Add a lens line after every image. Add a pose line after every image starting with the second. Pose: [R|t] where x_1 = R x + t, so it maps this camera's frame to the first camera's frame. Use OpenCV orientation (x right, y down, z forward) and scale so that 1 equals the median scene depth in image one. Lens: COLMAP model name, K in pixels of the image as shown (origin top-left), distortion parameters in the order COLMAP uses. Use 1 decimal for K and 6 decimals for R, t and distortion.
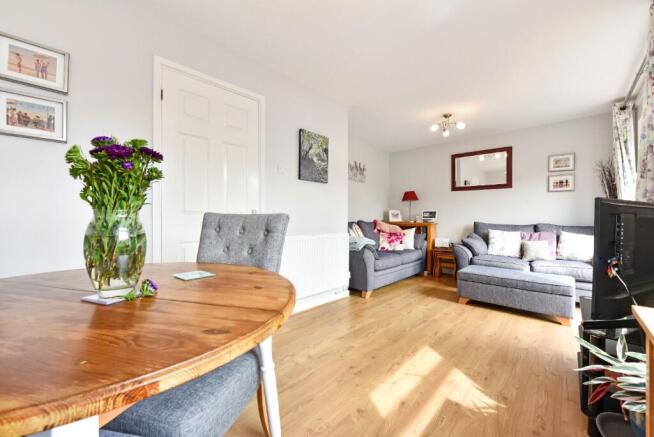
lens RADIAL K [[262.4, 0, 326.0], [0, 262.4, 217.0], [0, 0, 1]] dist [-0.009817, -0.001631]
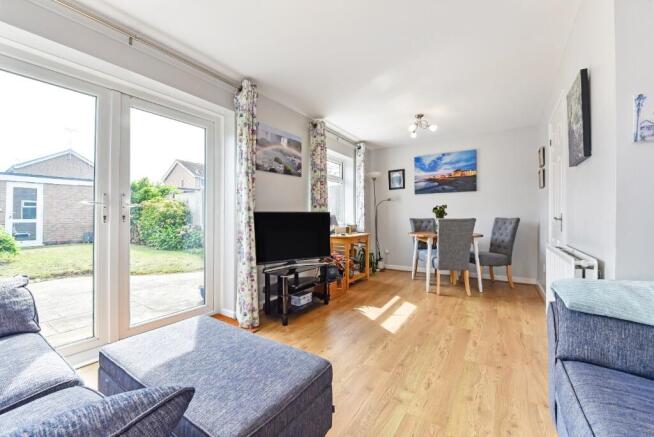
lens RADIAL K [[262.4, 0, 323.8], [0, 262.4, 217.1], [0, 0, 1]] dist [-0.009817, -0.001631]
pose [[-0.986864, -0.006274, -0.161434, 0.489344], [-0.006228, 0.999980, -0.000788, -0.003020], [0.161436, 0.000228, -0.986883, 1.165206]]
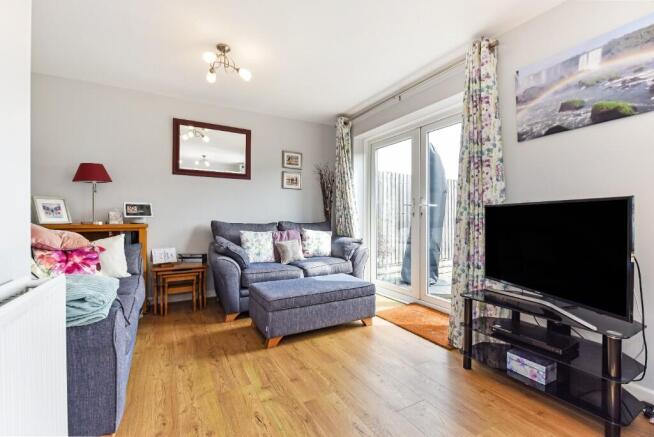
lens RADIAL K [[280.8, 0, 321.3], [0, 280.8, 215.9], [0, 0, 1]] dist [-0.002852, -0.000379]
pose [[0.301988, -0.001491, 0.953310, -0.091117], [-0.001866, 0.999996, 0.002155, 0.002799], [-0.953310, -0.002430, 0.301984, 0.567050]]
